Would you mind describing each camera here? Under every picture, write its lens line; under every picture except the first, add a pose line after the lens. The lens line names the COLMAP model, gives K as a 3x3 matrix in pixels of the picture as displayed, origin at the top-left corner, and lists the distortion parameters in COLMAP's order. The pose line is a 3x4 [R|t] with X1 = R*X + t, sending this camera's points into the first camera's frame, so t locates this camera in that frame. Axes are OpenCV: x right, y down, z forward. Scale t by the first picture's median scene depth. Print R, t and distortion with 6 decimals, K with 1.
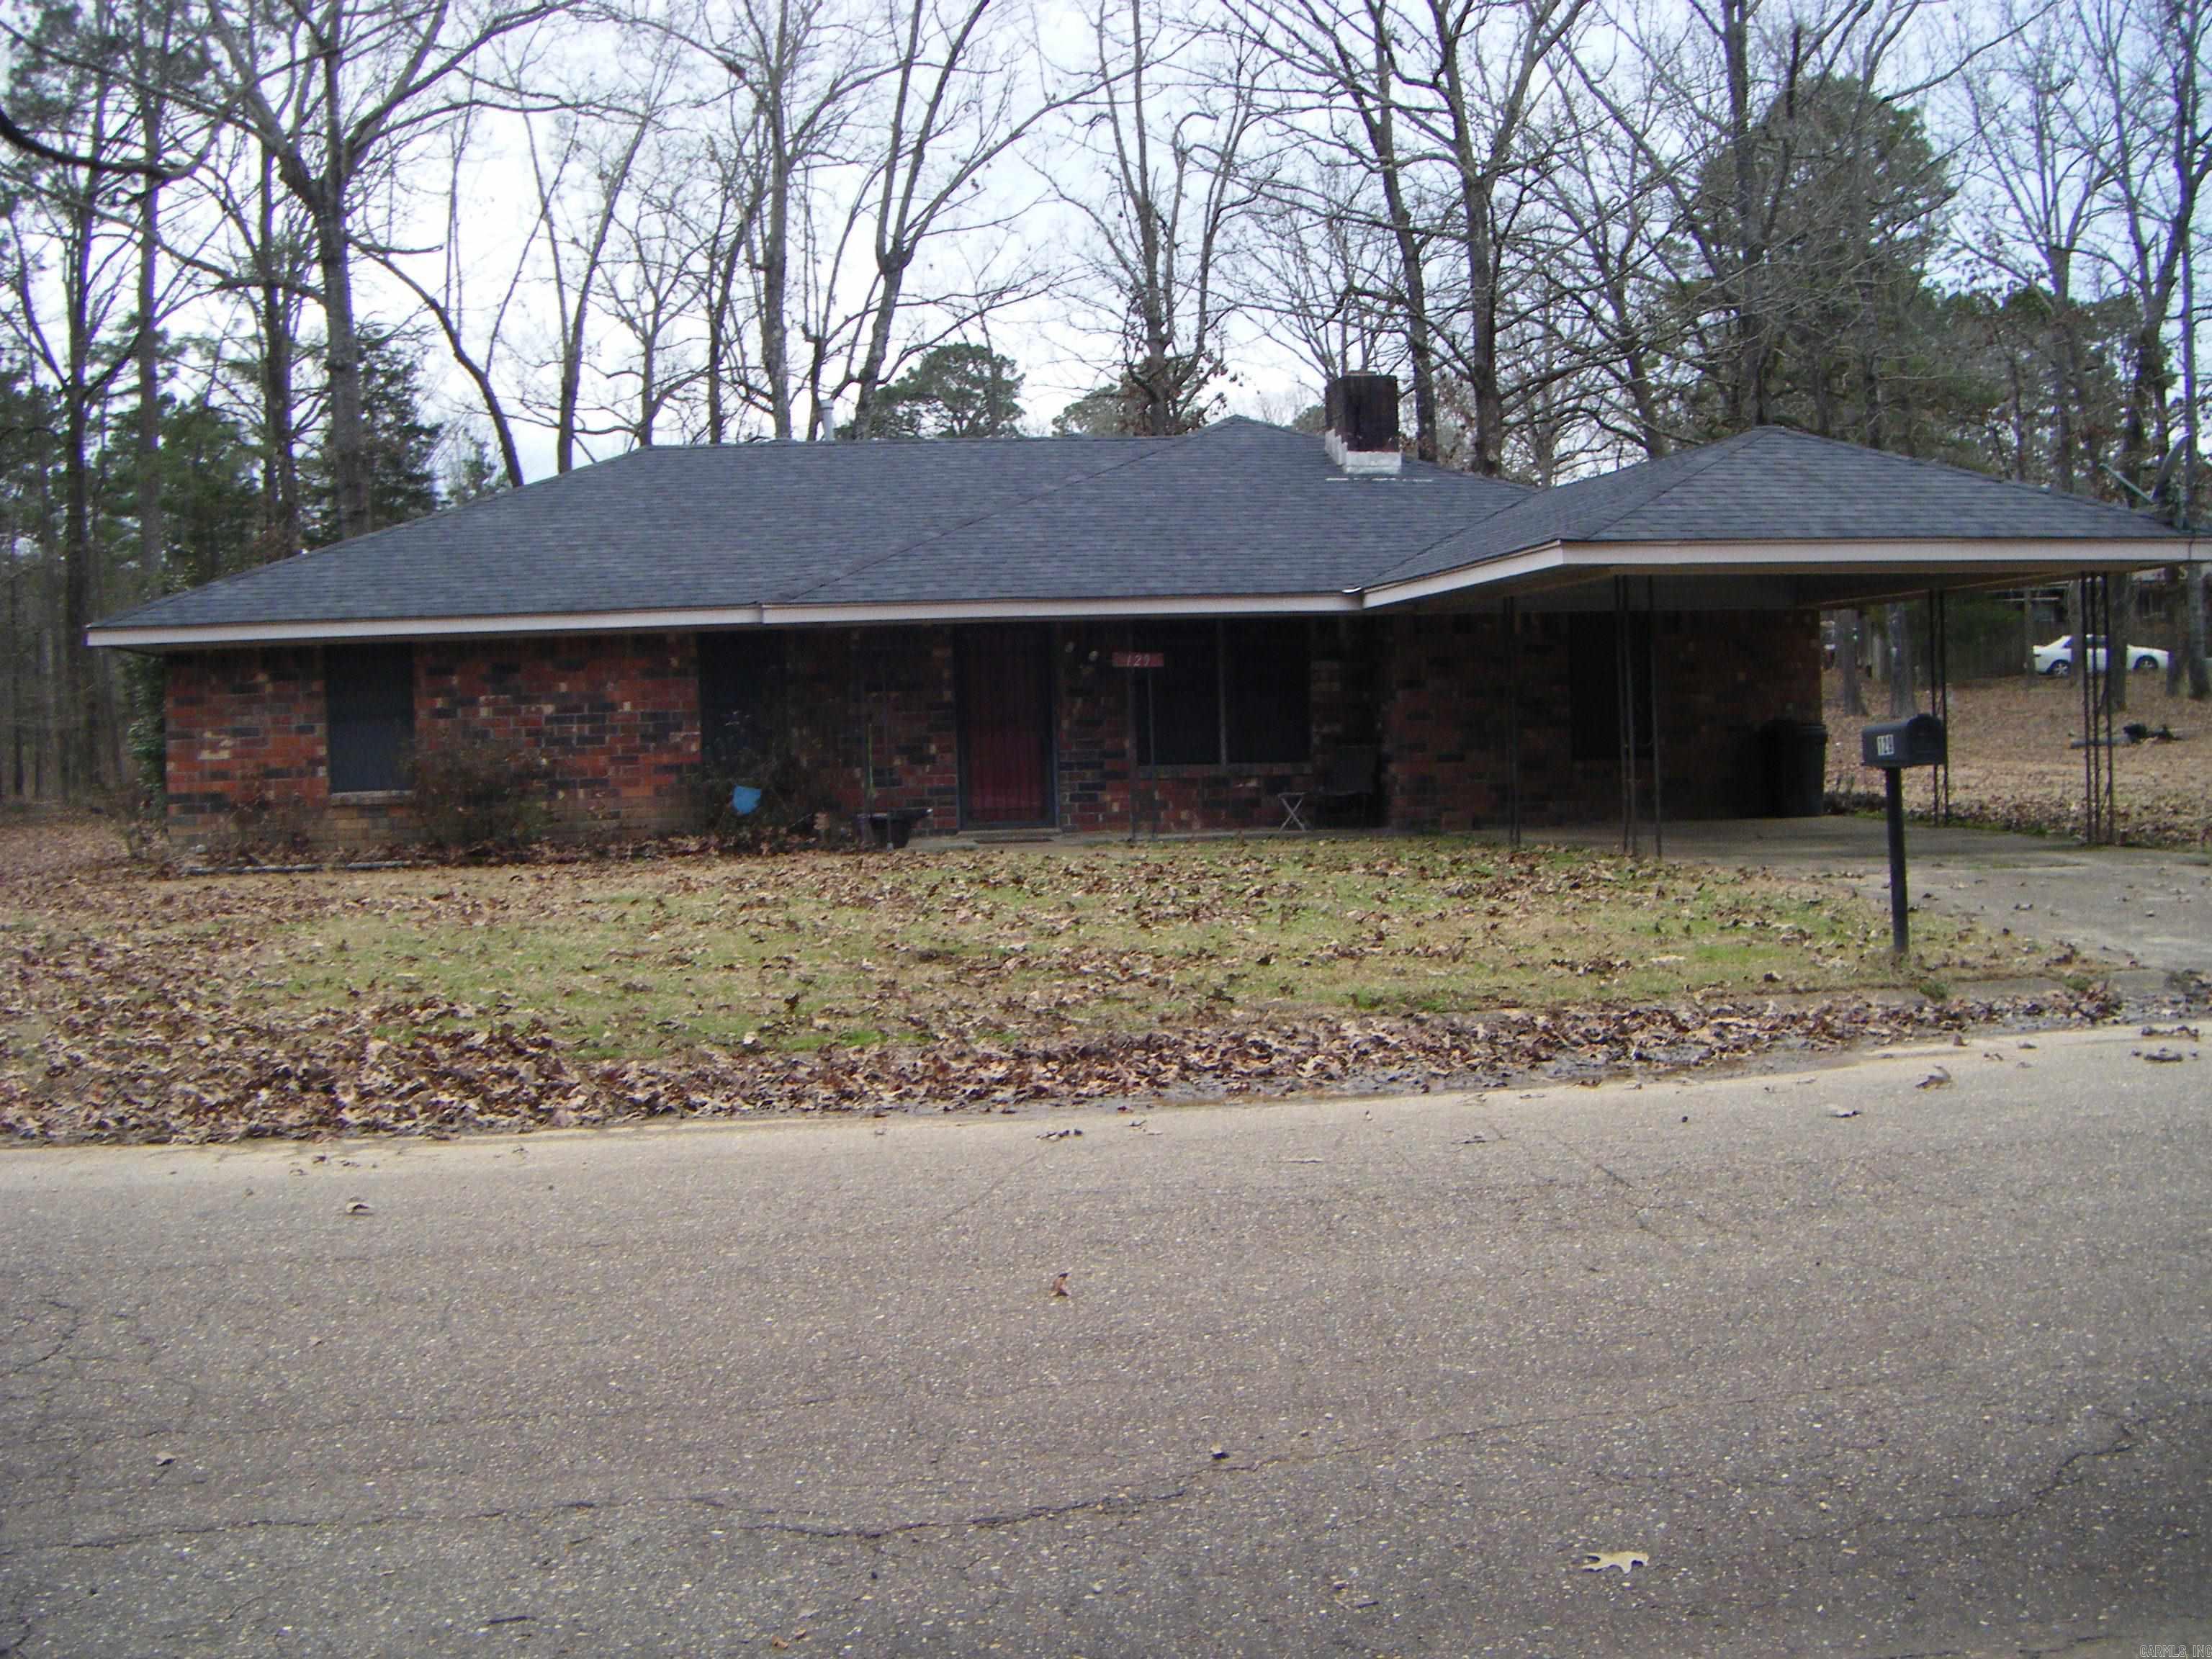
lens RADIAL K [[2509.5, 0, 1103.5], [0, 2509.5, 869.8], [0, 0, 1]] dist [-0.214782, 0.123582]
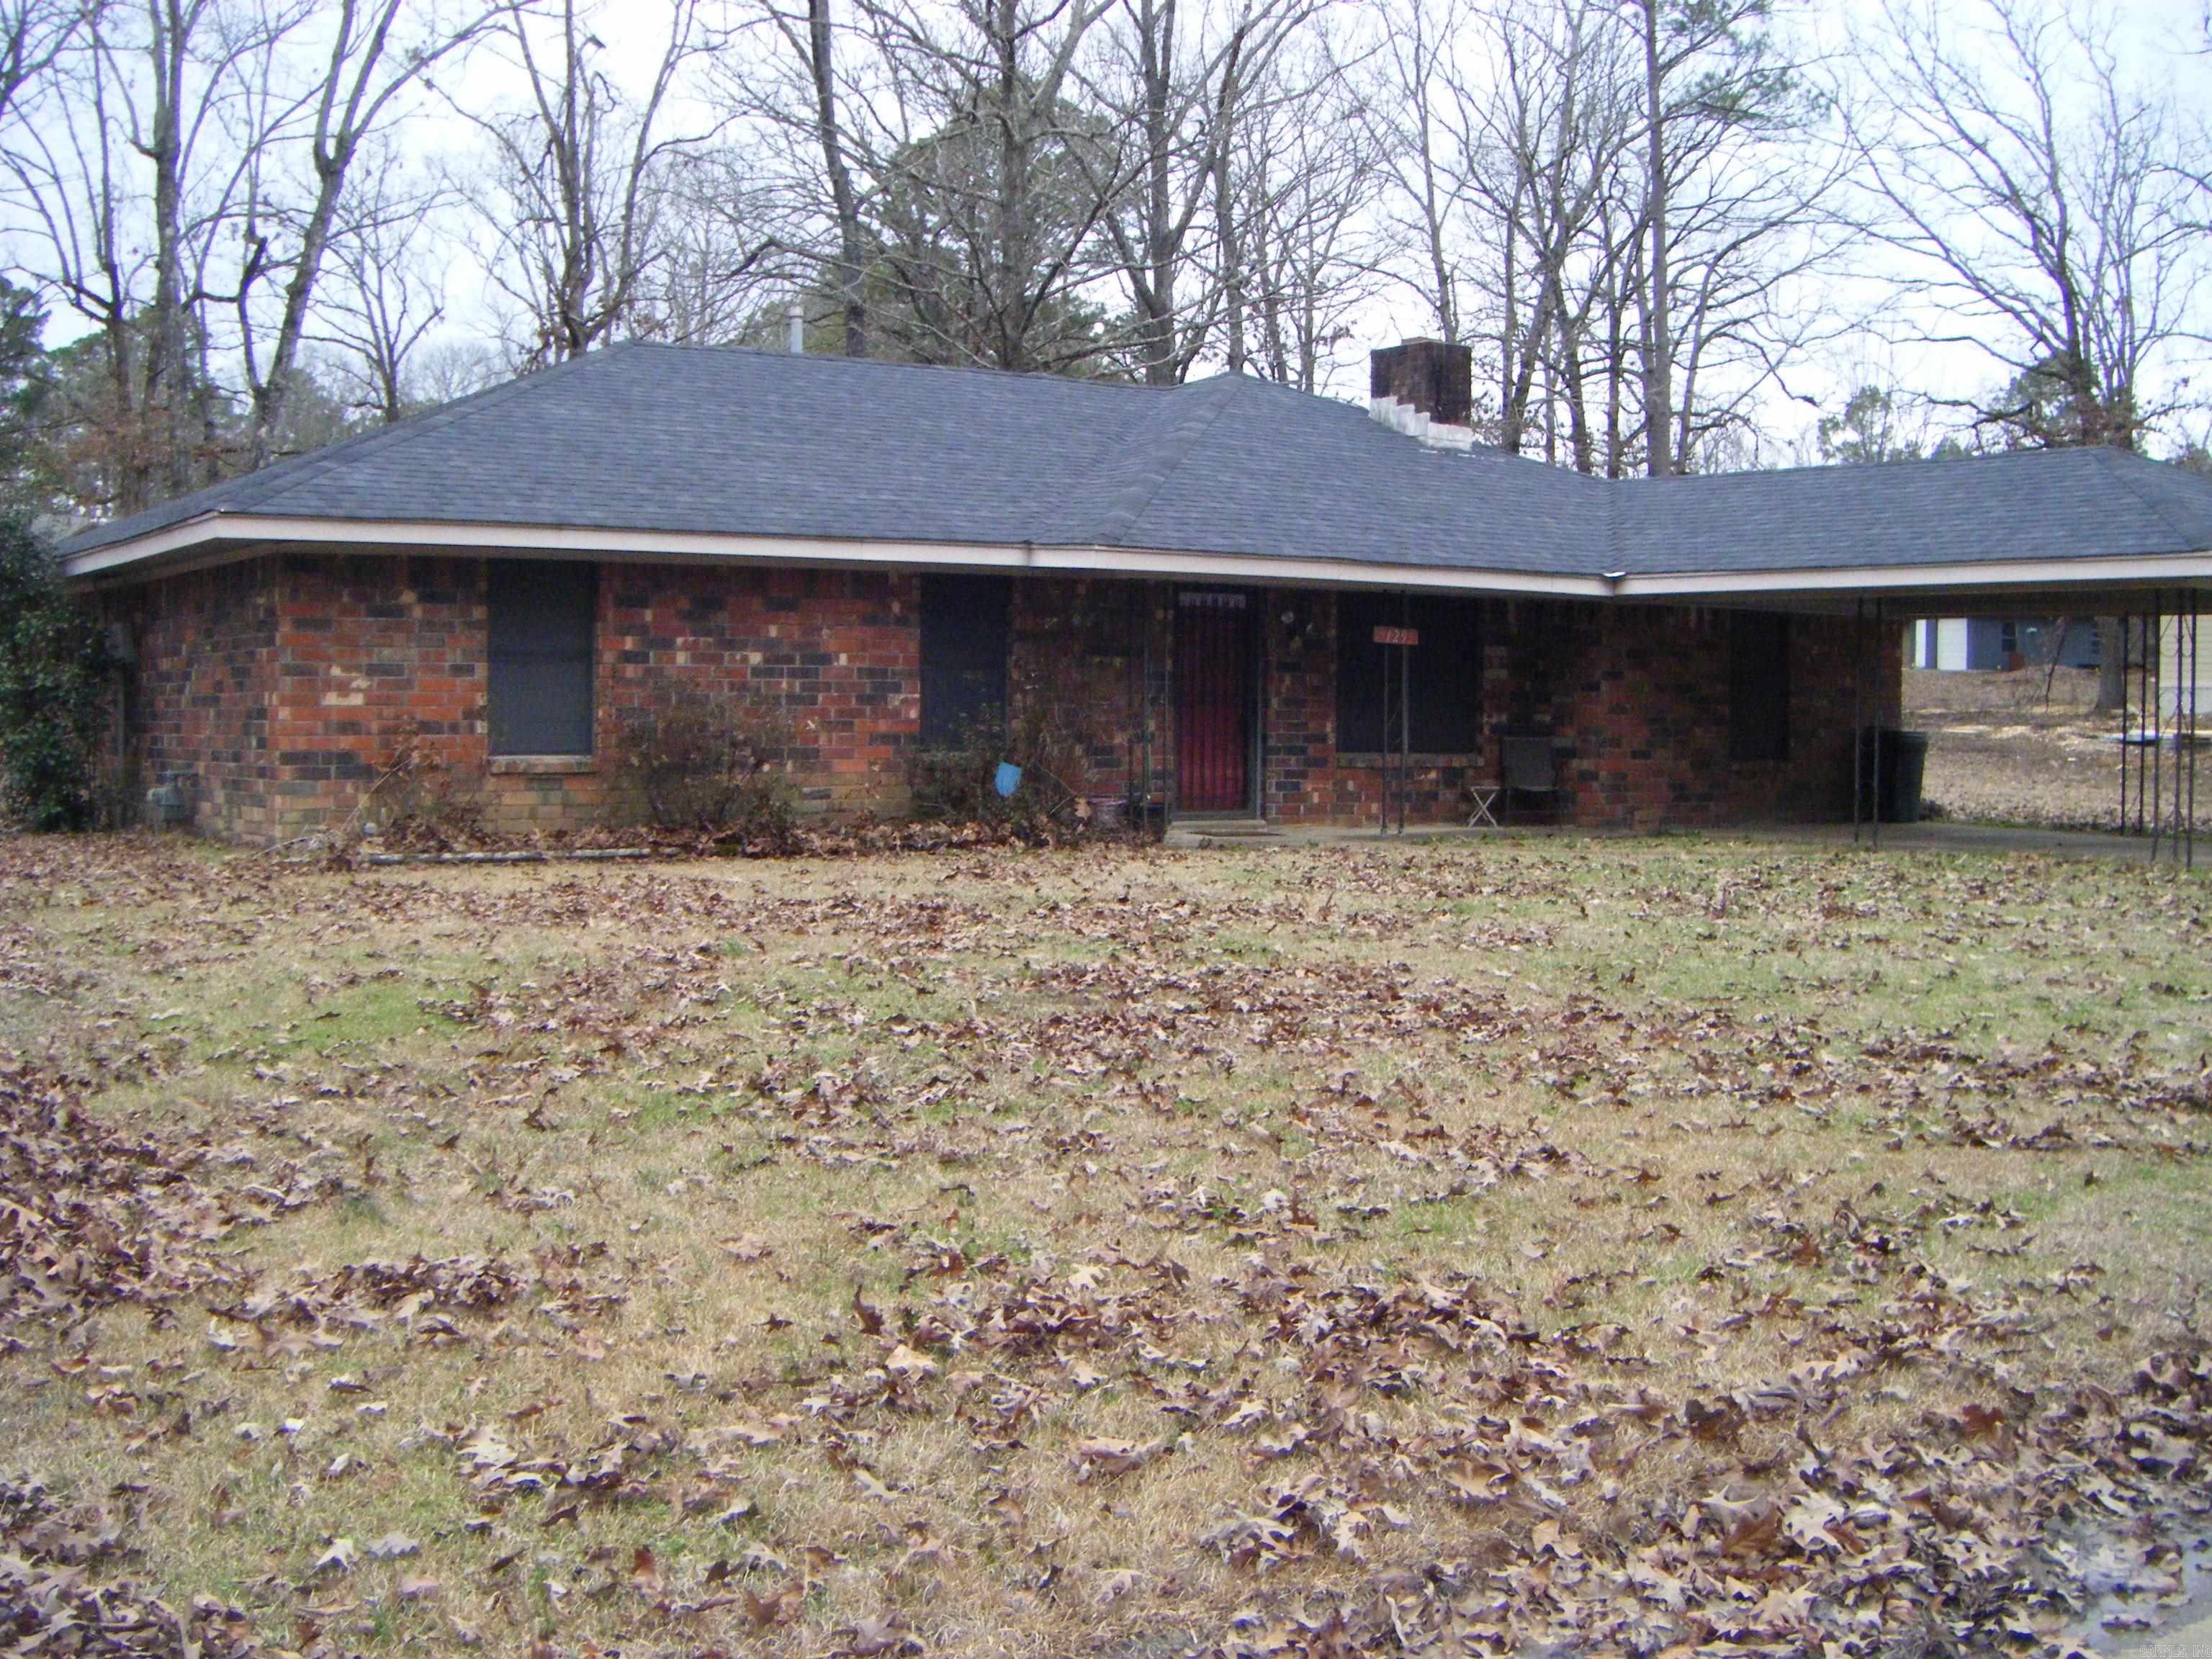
lens RADIAL K [[2509.5, 0, 1103.5], [0, 2509.5, 869.8], [0, 0, 1]] dist [-0.214782, 0.123582]
pose [[0.897878, 0.008871, 0.440155, -0.471430], [-0.011149, 0.999934, 0.002591, -0.000756], [-0.440103, -0.007234, 0.897918, 0.238198]]
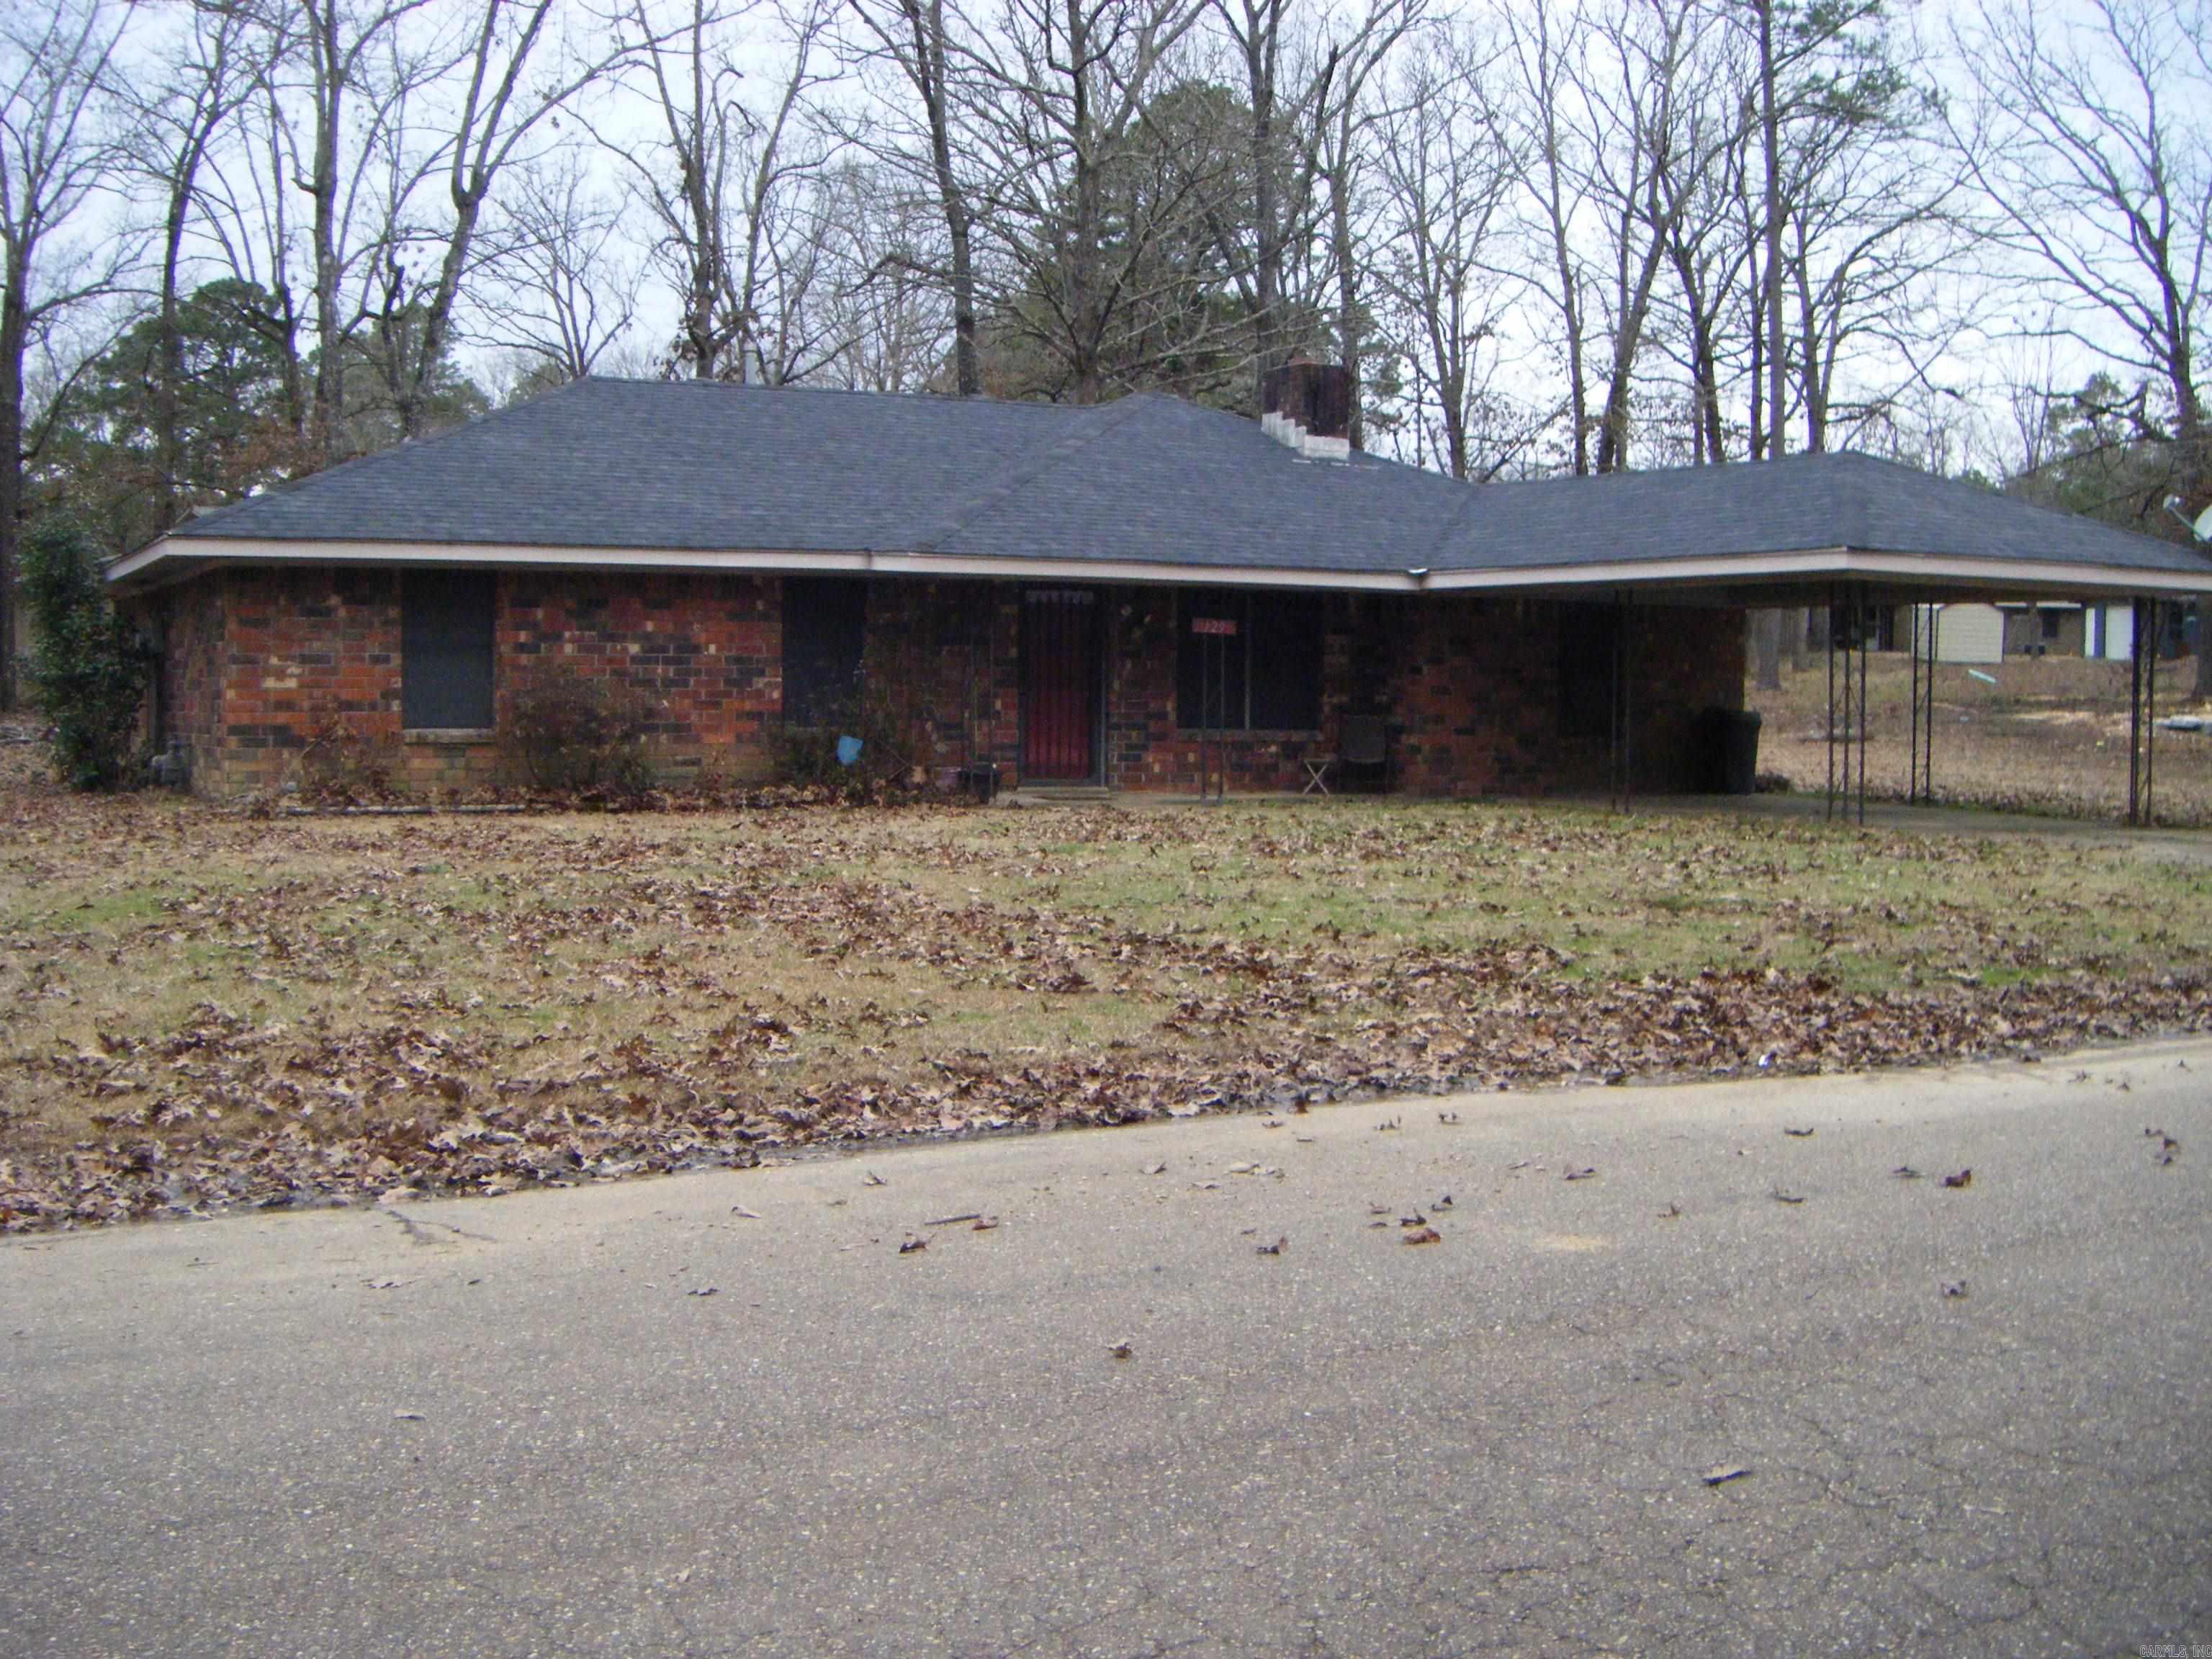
lens RADIAL K [[2509.5, 0, 1103.5], [0, 2509.5, 869.8], [0, 0, 1]] dist [-0.214782, 0.123582]
pose [[0.940611, 0.014032, 0.339195, -0.375141], [-0.018217, 0.999792, 0.009157, 0.007924], [-0.338996, -0.014792, 0.940671, 0.042929]]
